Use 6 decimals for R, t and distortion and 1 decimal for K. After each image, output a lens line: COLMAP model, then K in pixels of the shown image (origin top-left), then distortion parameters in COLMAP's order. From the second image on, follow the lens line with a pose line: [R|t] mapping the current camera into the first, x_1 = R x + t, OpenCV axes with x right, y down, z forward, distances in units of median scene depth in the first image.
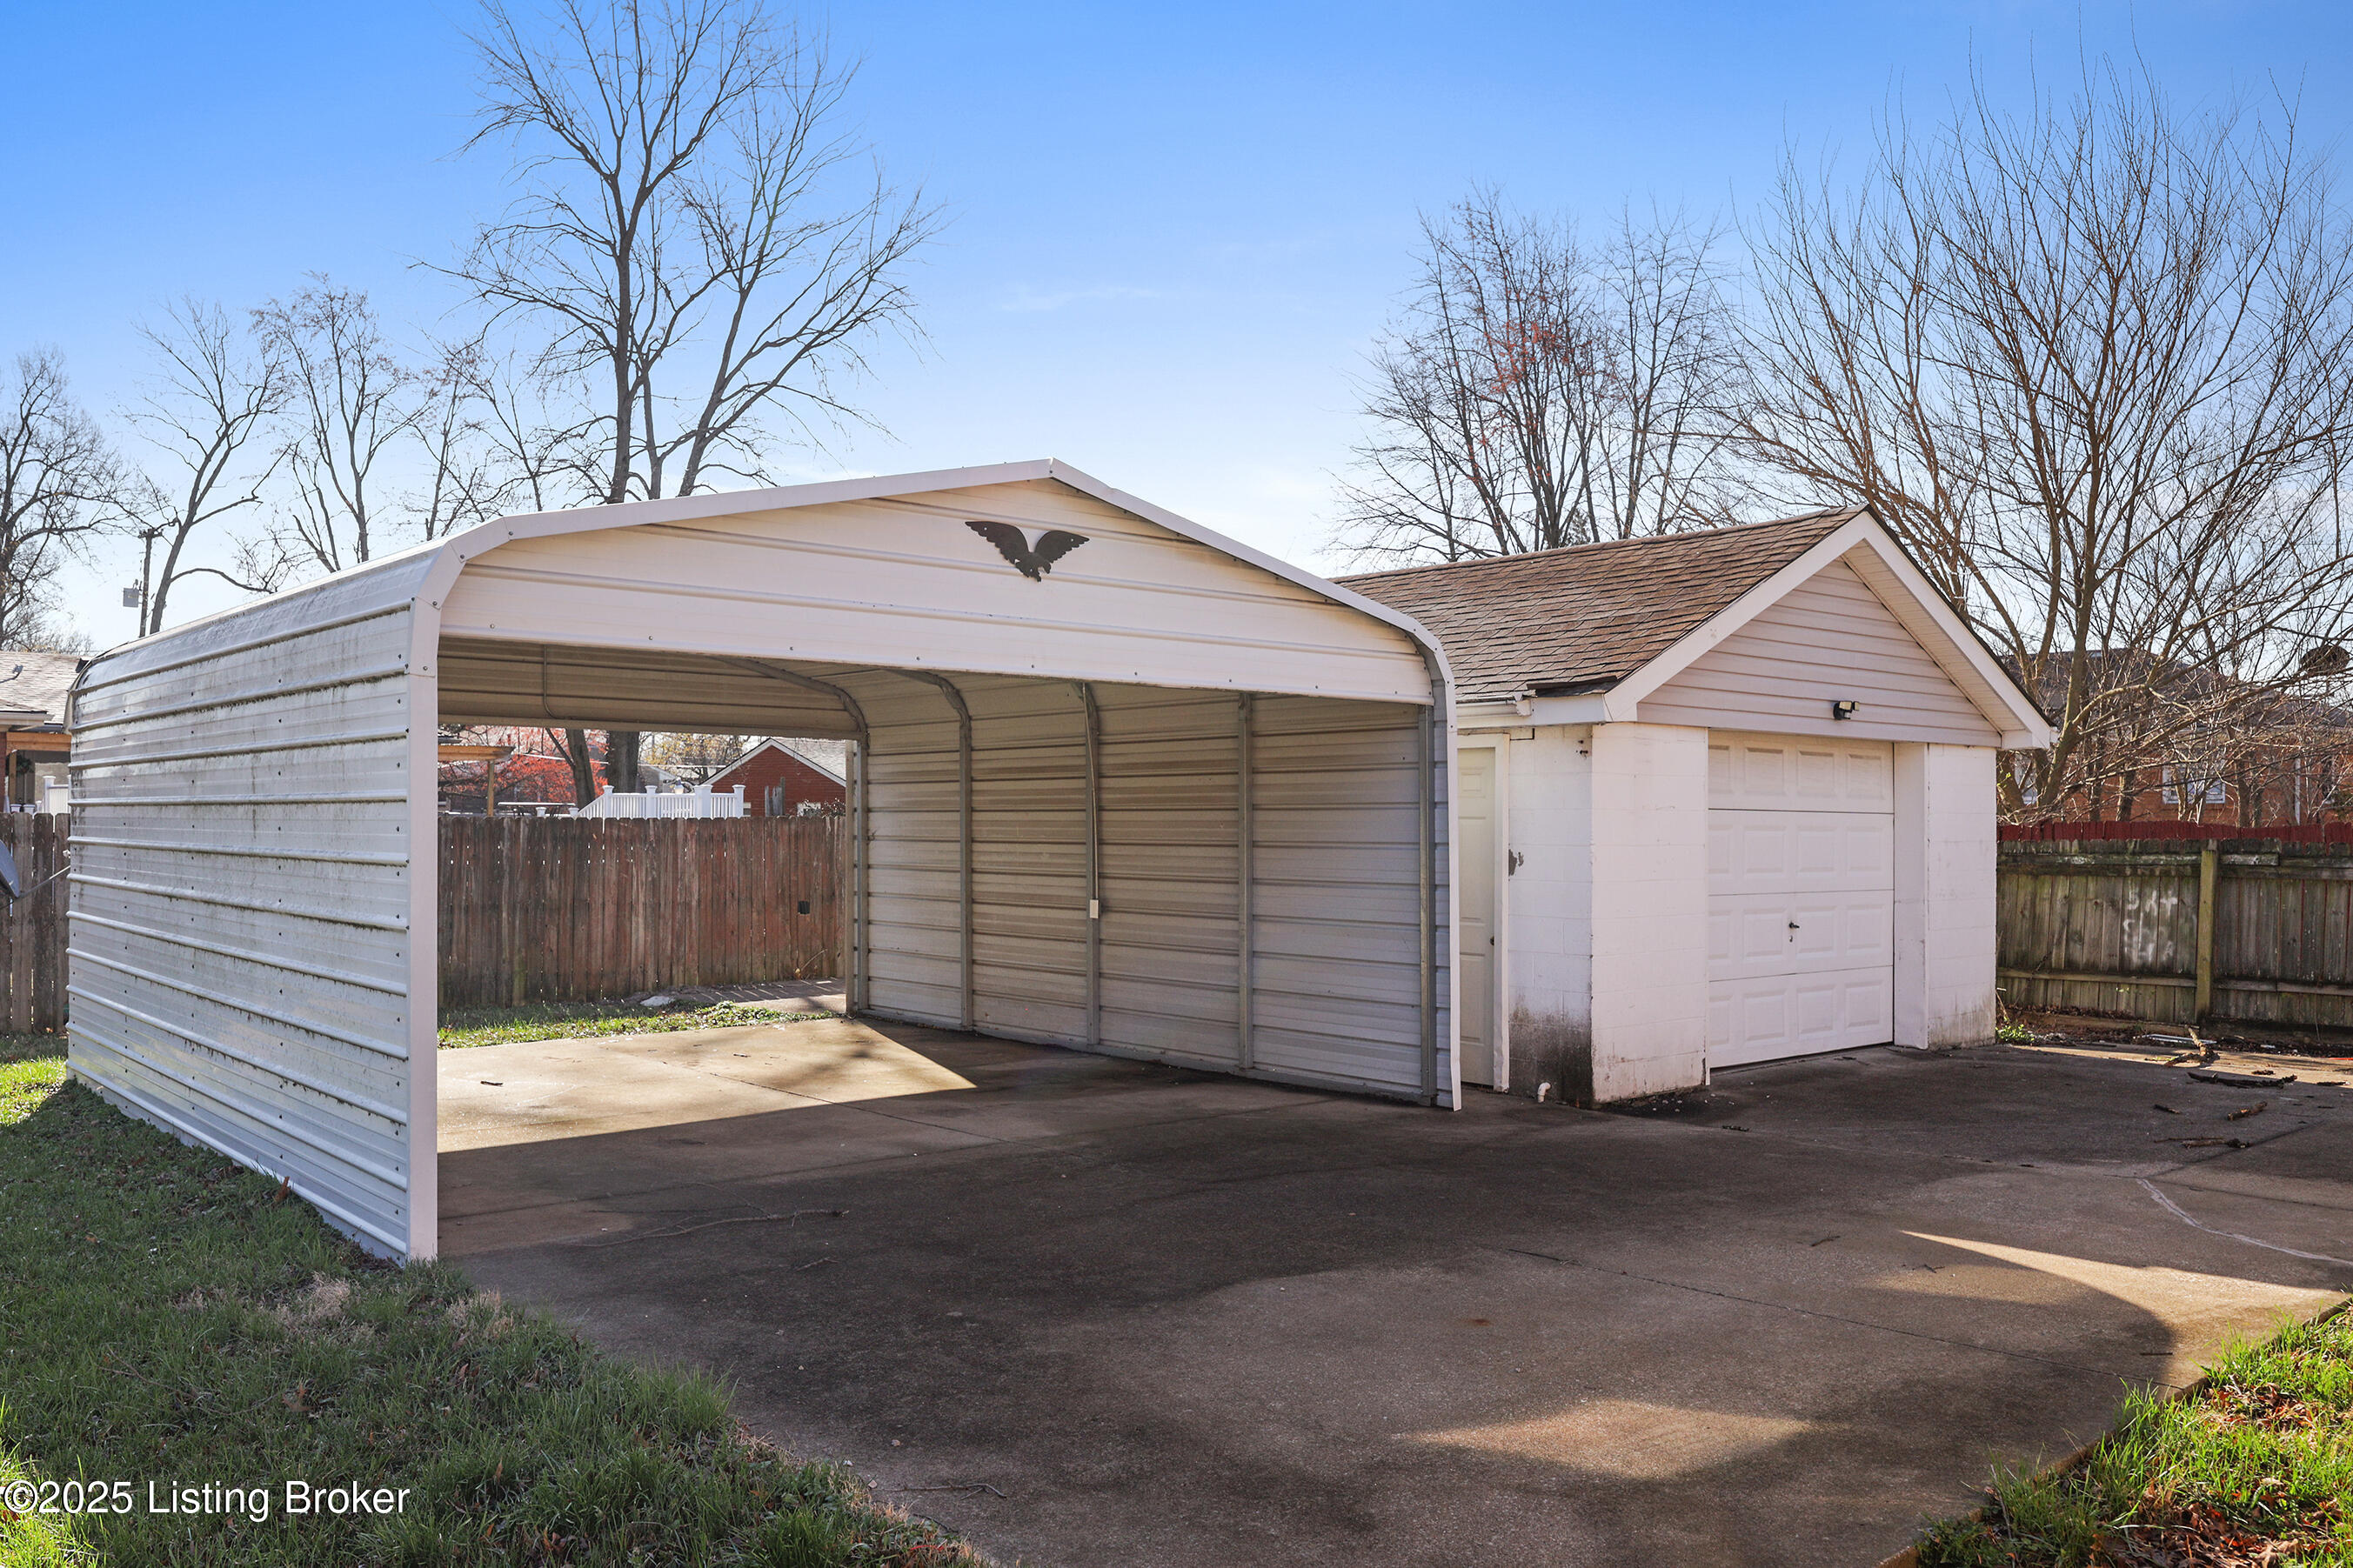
lens RADIAL K [[1808.5, 0, 1195.3], [0, 1808.5, 785.3], [0, 0, 1]] dist [-0.001136, -0.007203]
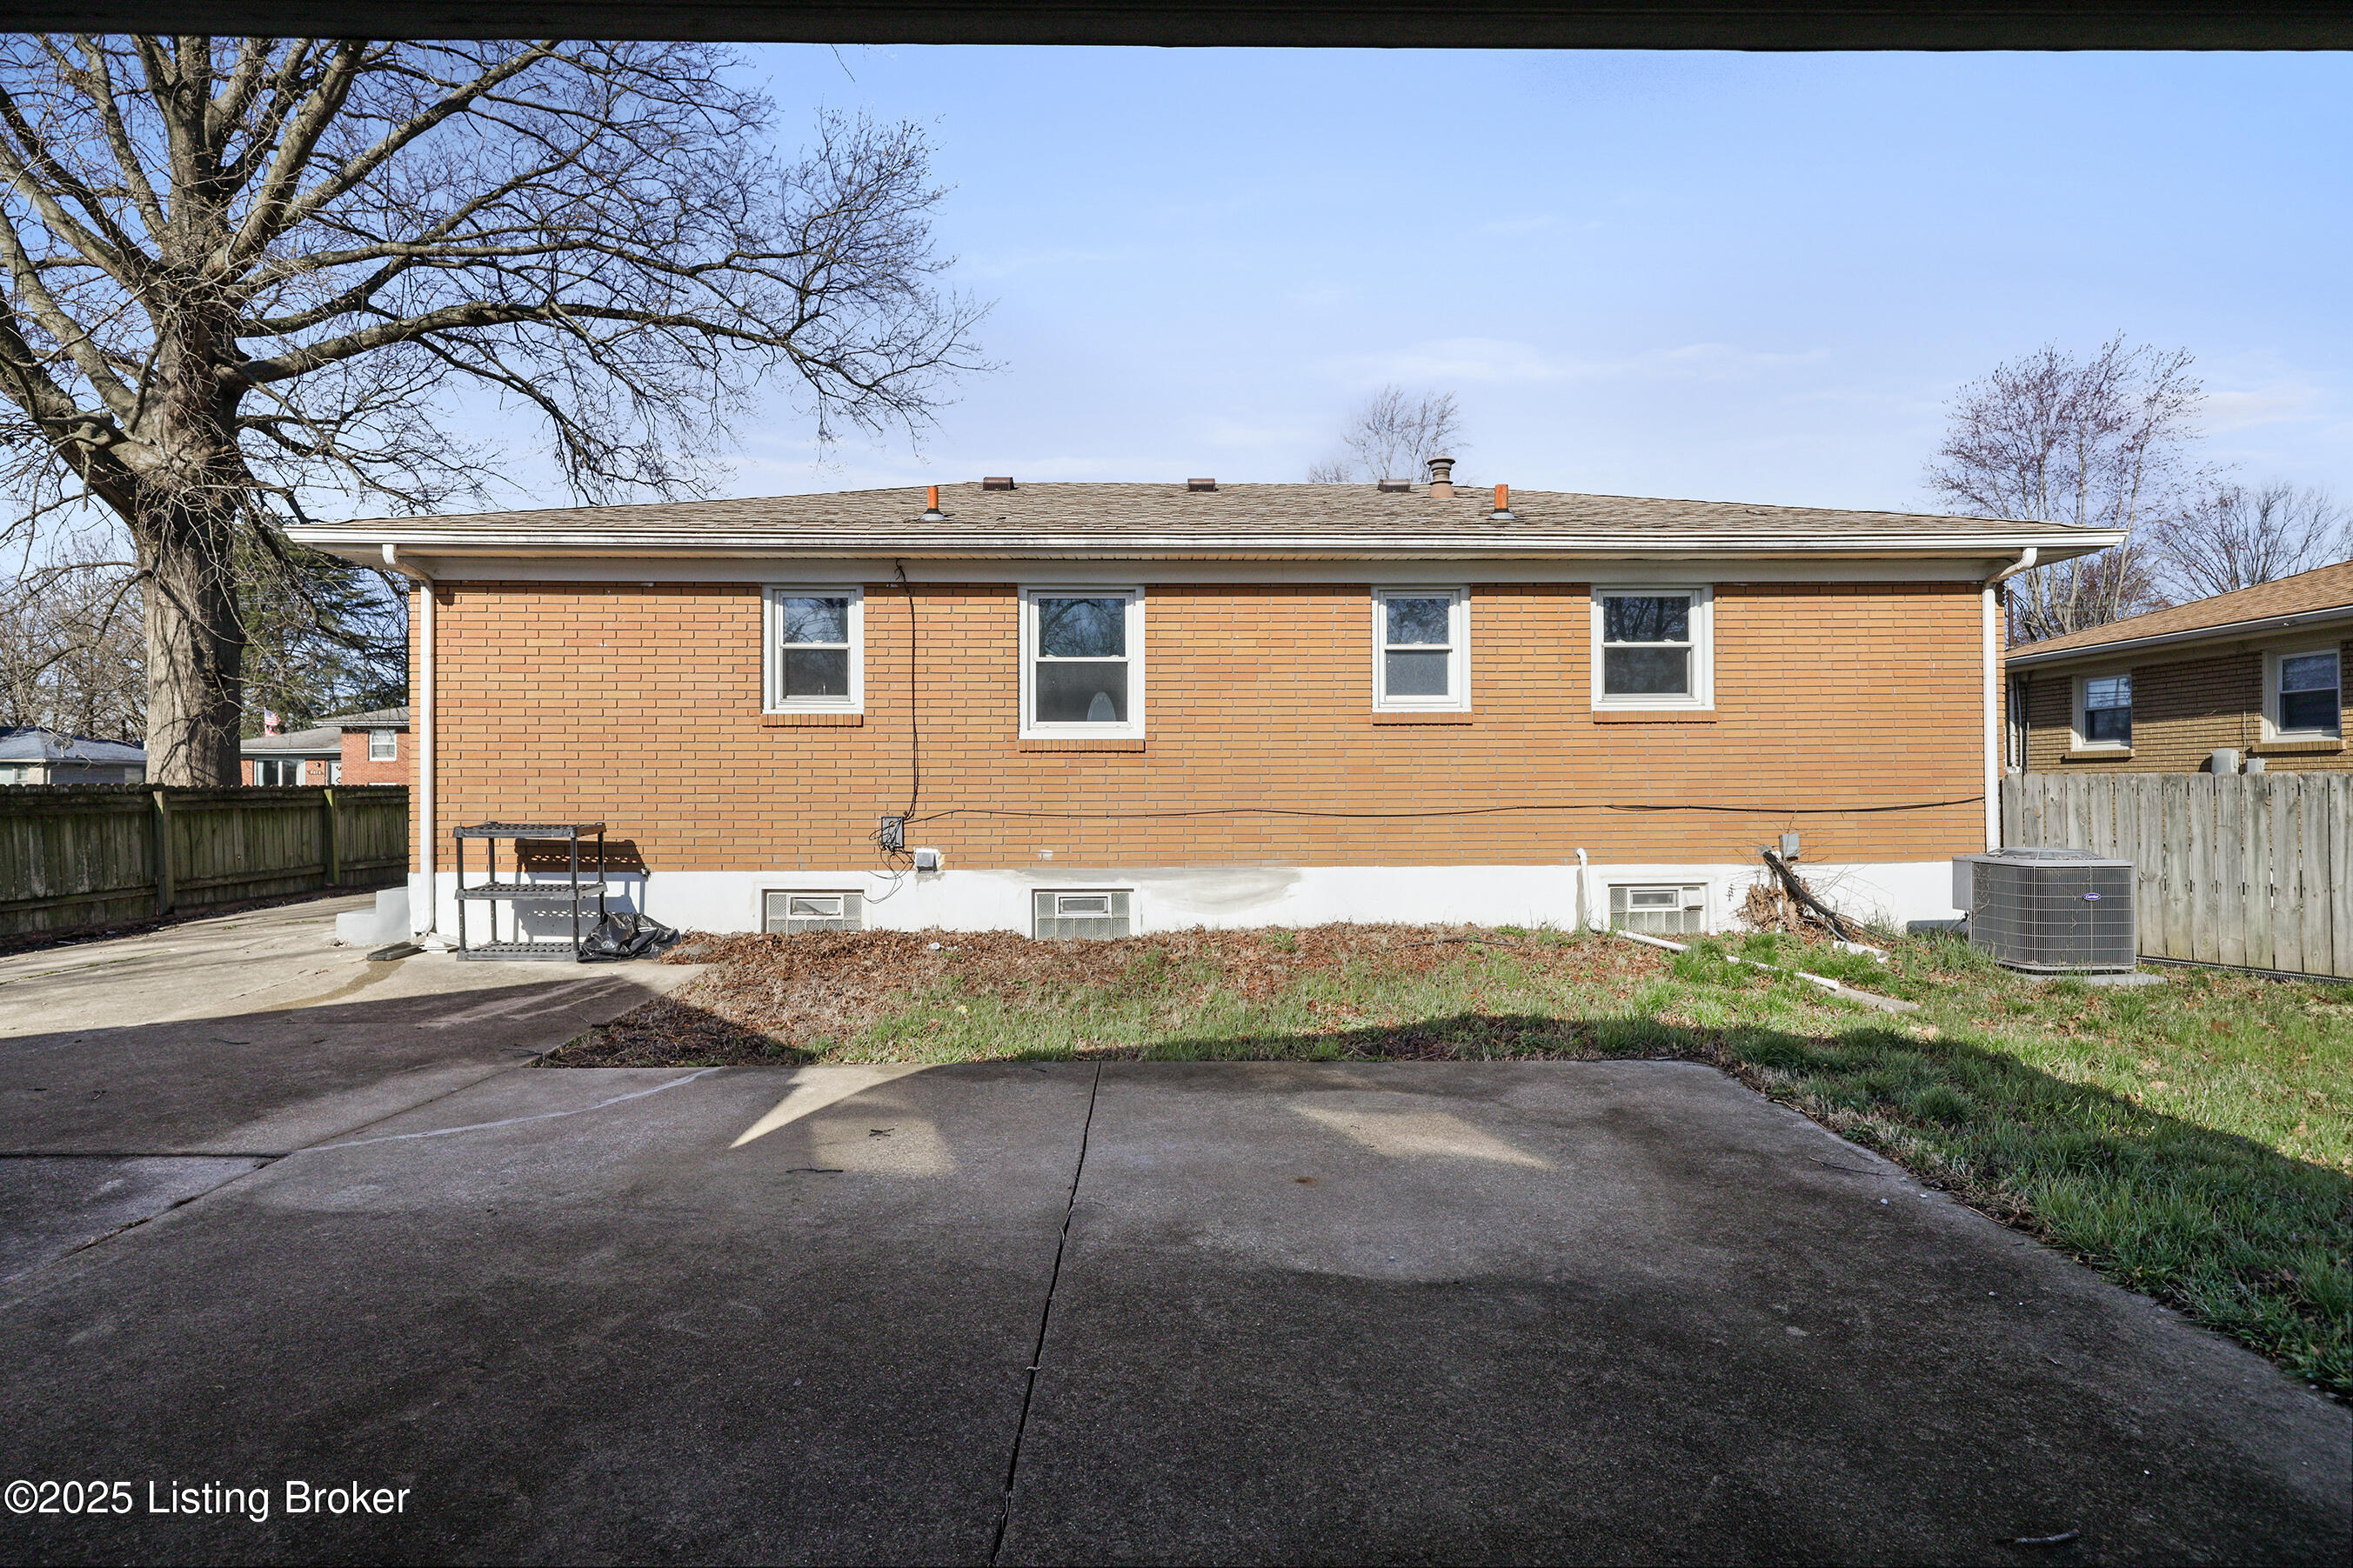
lens RADIAL K [[1187.9, 0, 1192.4], [0, 1187.9, 777.1], [0, 0, 1]] dist [-0.000512, 0.001857]
pose [[-0.763913, 0.004170, 0.645306, -0.285154], [-0.009057, 0.999811, -0.017182, 0.053370], [-0.645256, -0.018970, -0.763731, 1.666441]]
